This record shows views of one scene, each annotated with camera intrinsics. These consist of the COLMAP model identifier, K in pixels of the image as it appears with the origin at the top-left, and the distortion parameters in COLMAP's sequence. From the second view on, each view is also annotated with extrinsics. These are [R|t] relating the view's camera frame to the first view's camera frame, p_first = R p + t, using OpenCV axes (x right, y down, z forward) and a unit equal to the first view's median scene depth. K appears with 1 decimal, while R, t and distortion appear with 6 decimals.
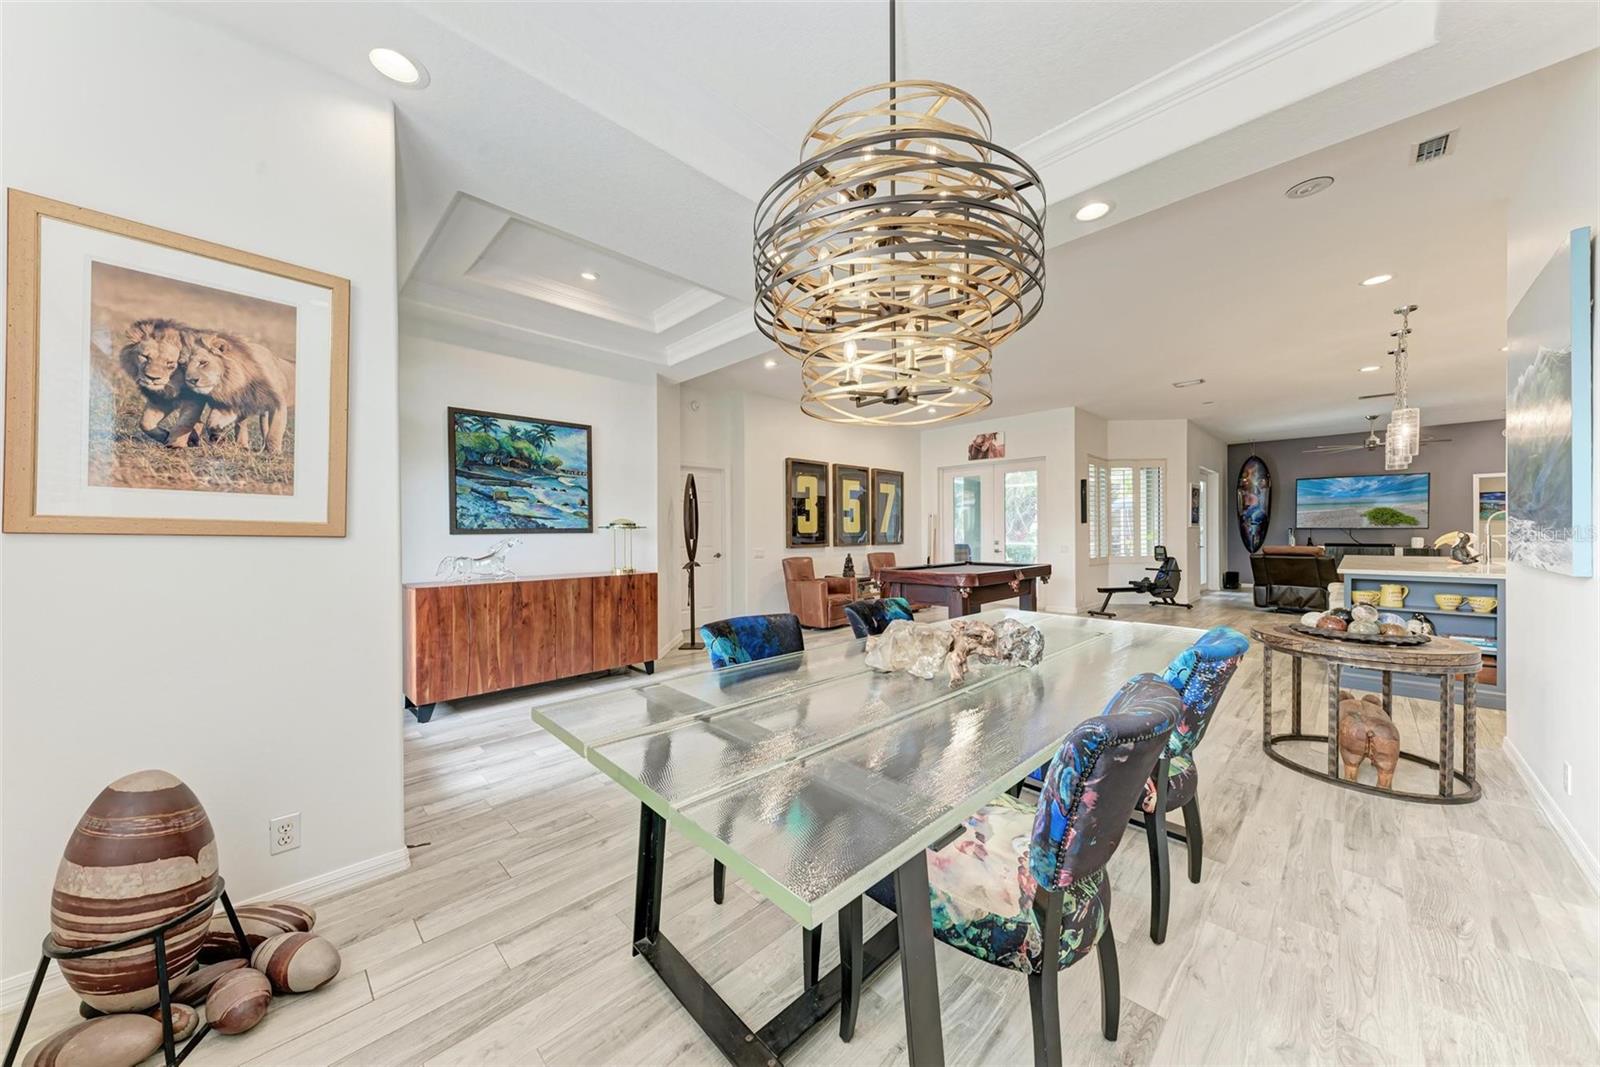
lens RADIAL K [[547.1, 0, 797.8], [0, 547.1, 534.8], [0, 0, 1]] dist [0.018557, -0.004664]
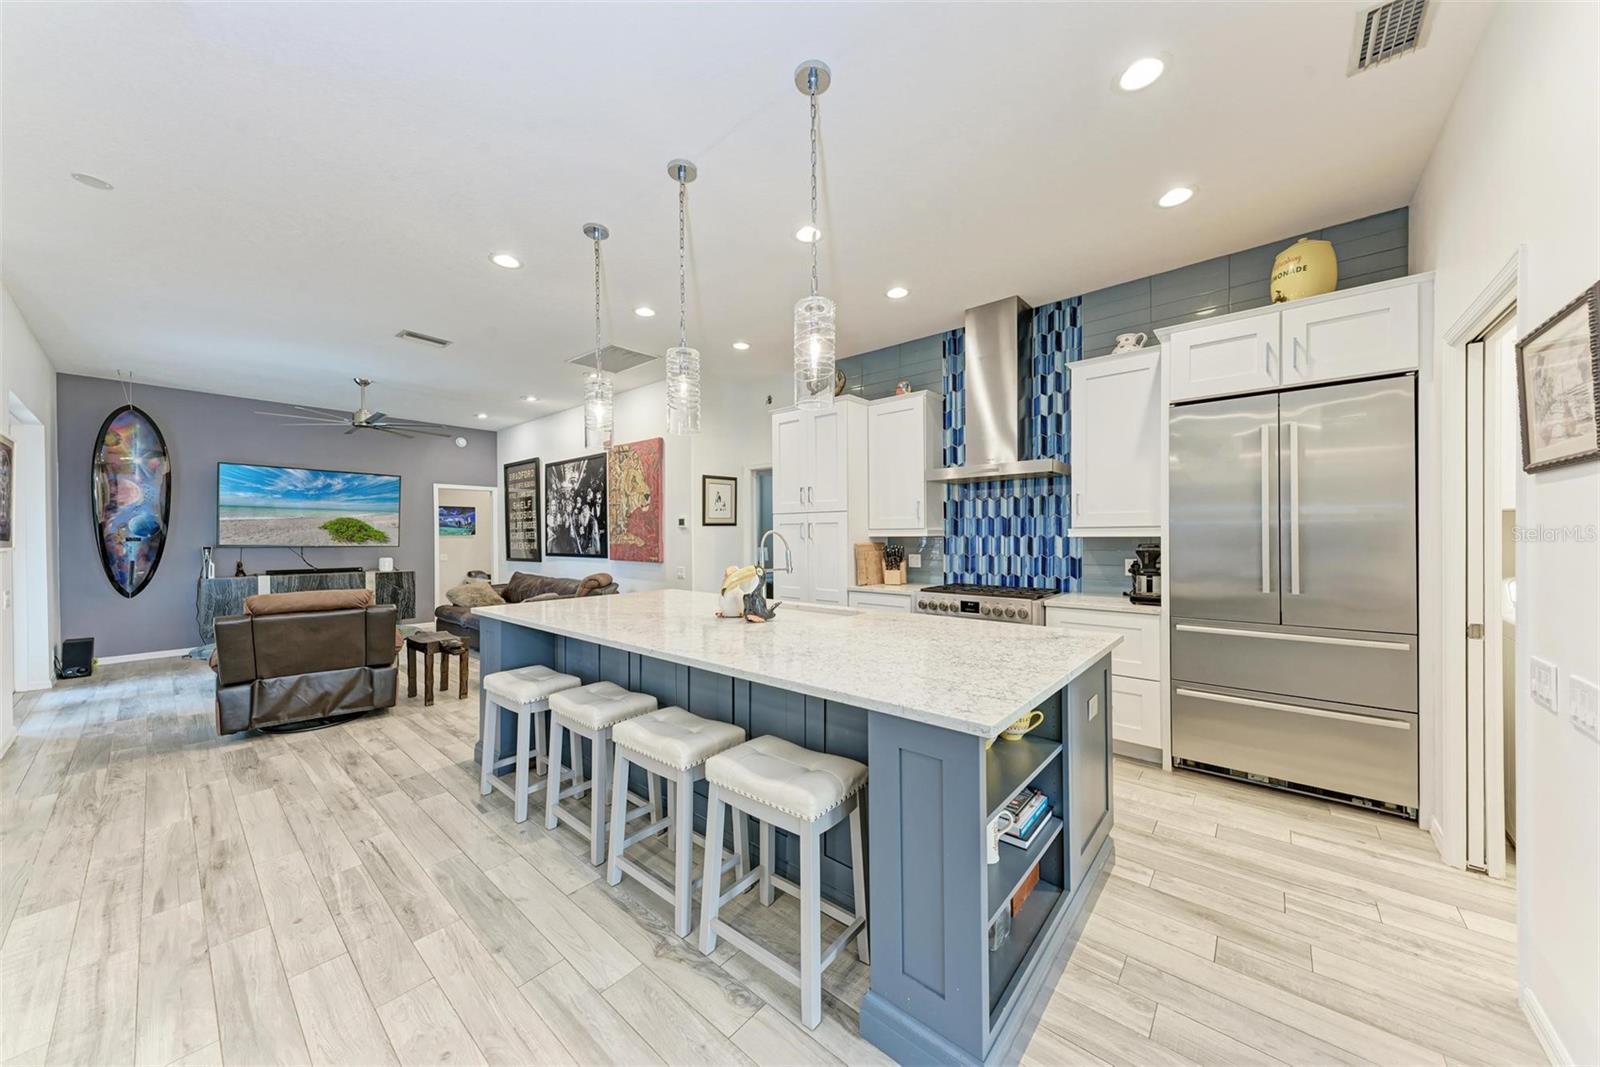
lens RADIAL K [[547.1, 0, 794.6], [0, 547.1, 536.3], [0, 0, 1]] dist [0.018557, -0.004664]
pose [[-0.078341, 0.004902, 0.996915, 0.411098], [0.011006, 0.999931, -0.004052, -0.021667], [-0.996866, 0.010655, -0.078390, 0.667345]]
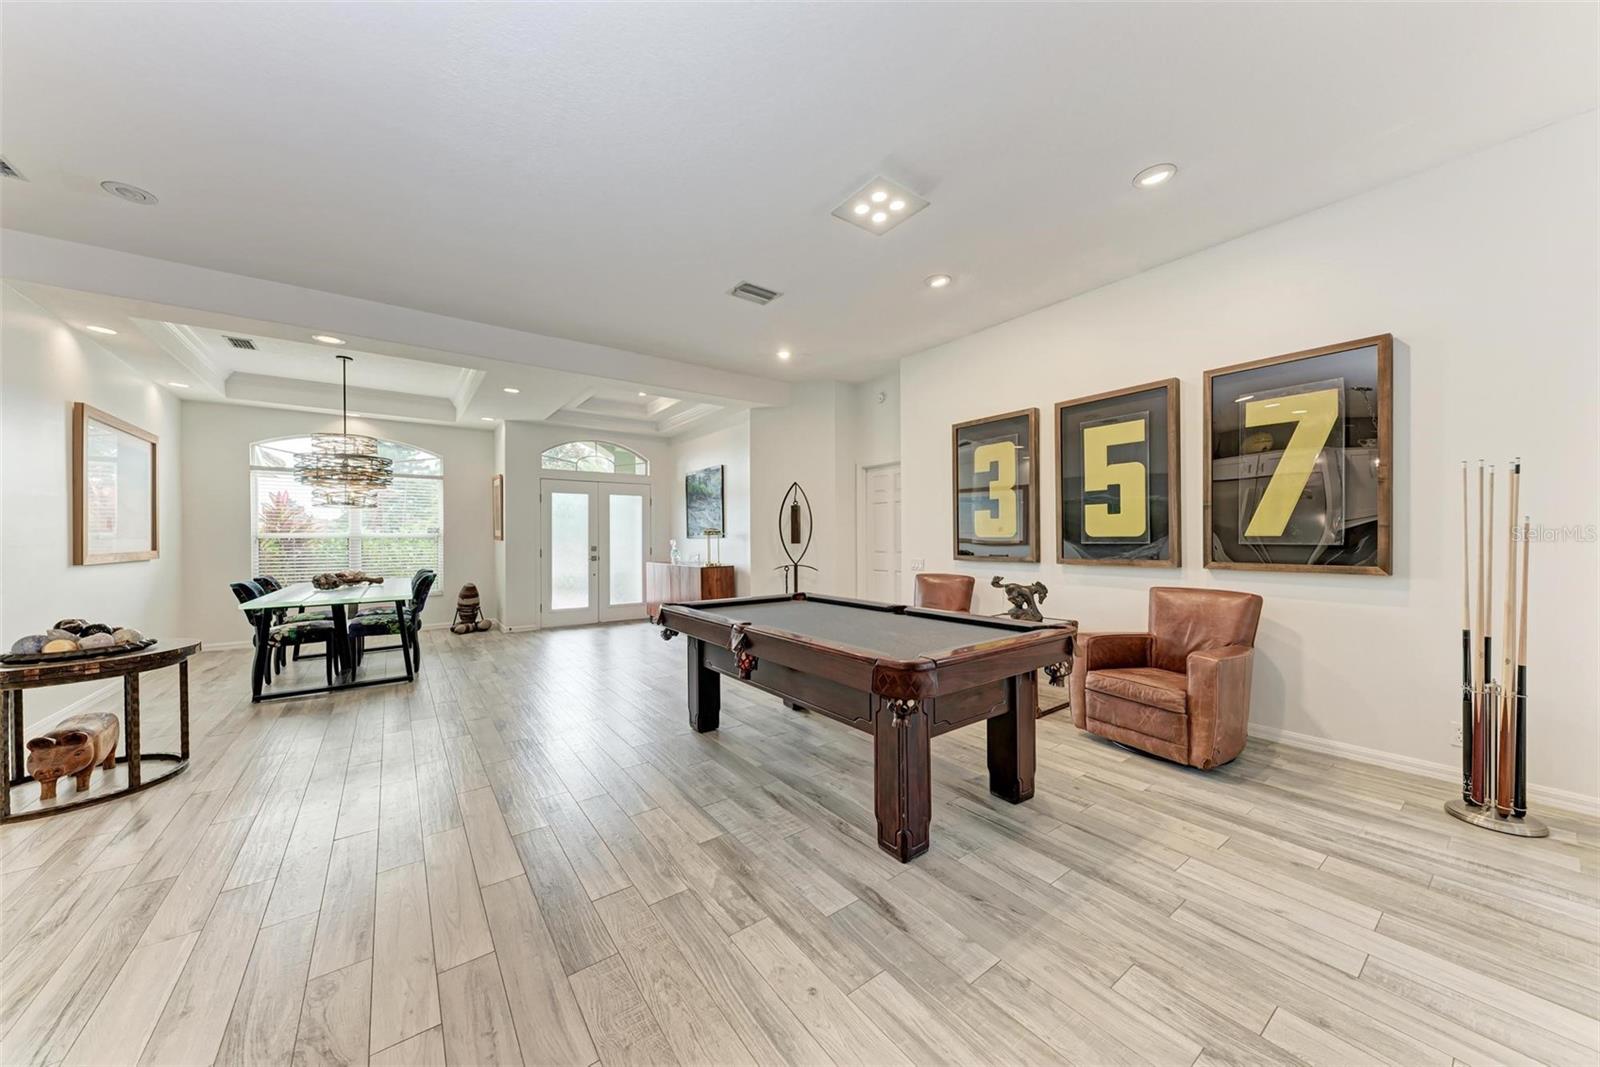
lens RADIAL K [[547.1, 0, 795.3], [0, 547.1, 538.9], [0, 0, 1]] dist [0.018557, -0.004664]
pose [[-0.147548, 0.010149, -0.989003, 0.703814], [0.003512, 0.999946, 0.009737, -0.009229], [0.989049, -0.002036, -0.147576, 0.945016]]
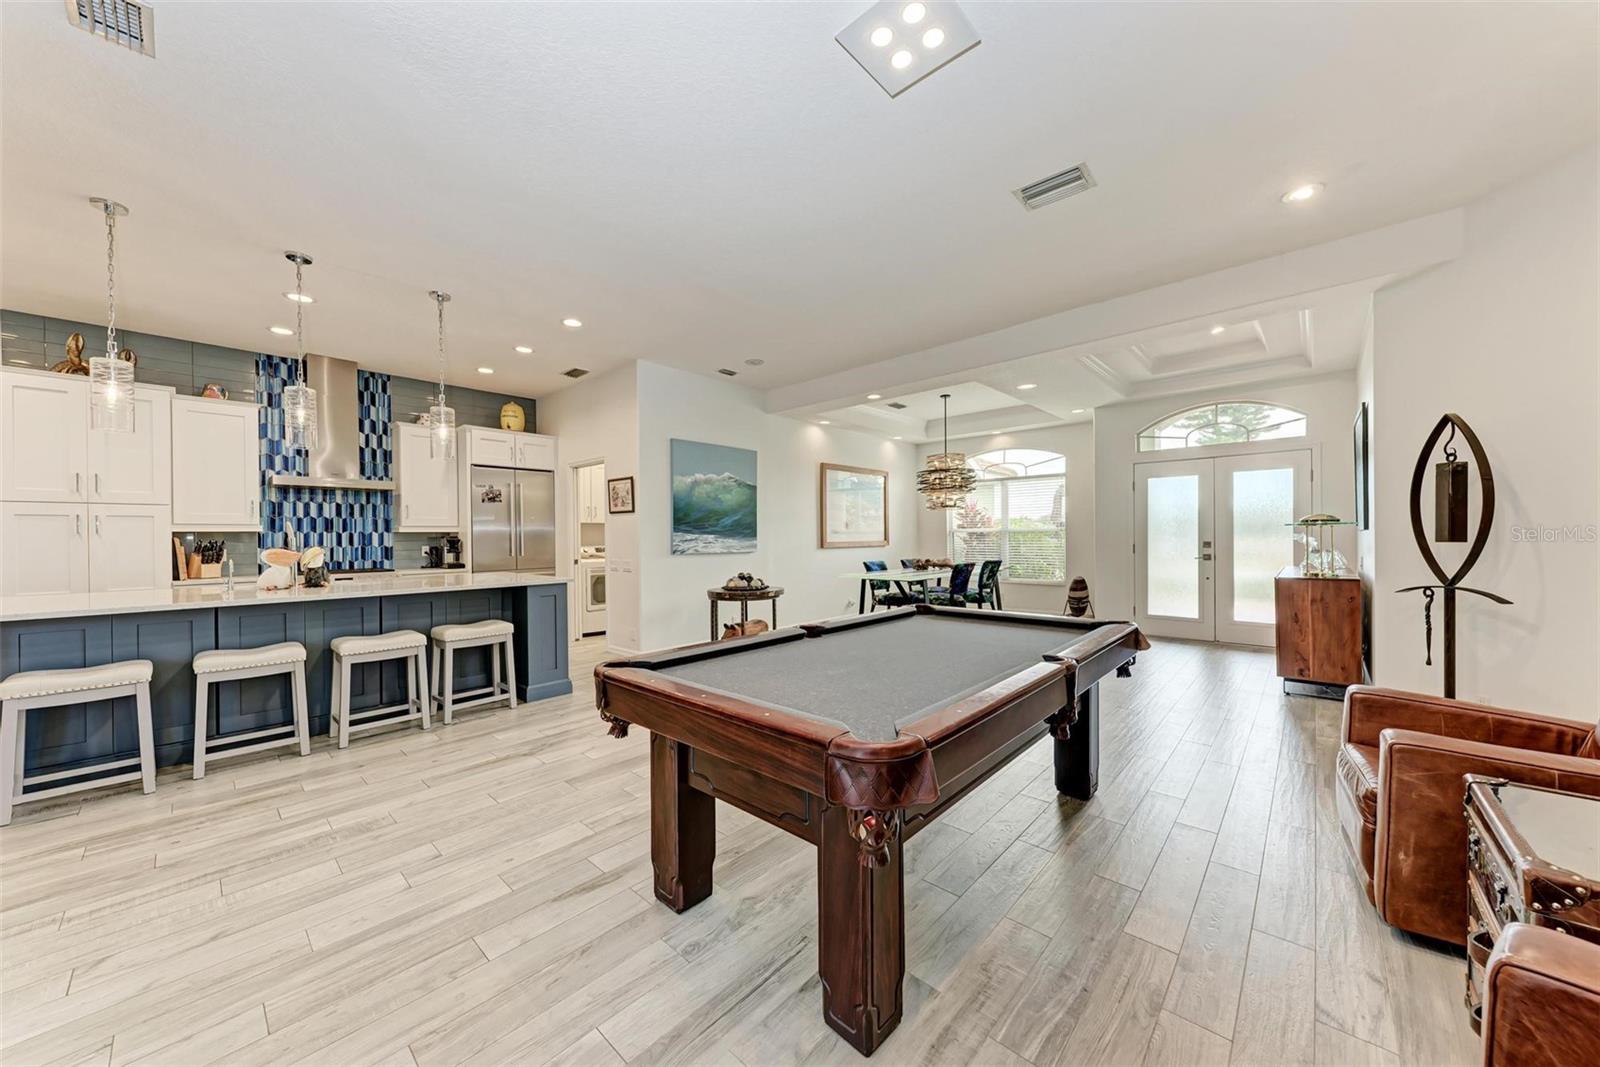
lens RADIAL K [[559.4, 0, 797.5], [0, 559.4, 539.8], [0, 0, 1]] dist [0.013362, -0.000181]
pose [[-0.998744, 0.017471, -0.046967, 0.358317], [0.016950, 0.999791, 0.011471, -0.008644], [0.047157, 0.010661, -0.998831, 1.225103]]
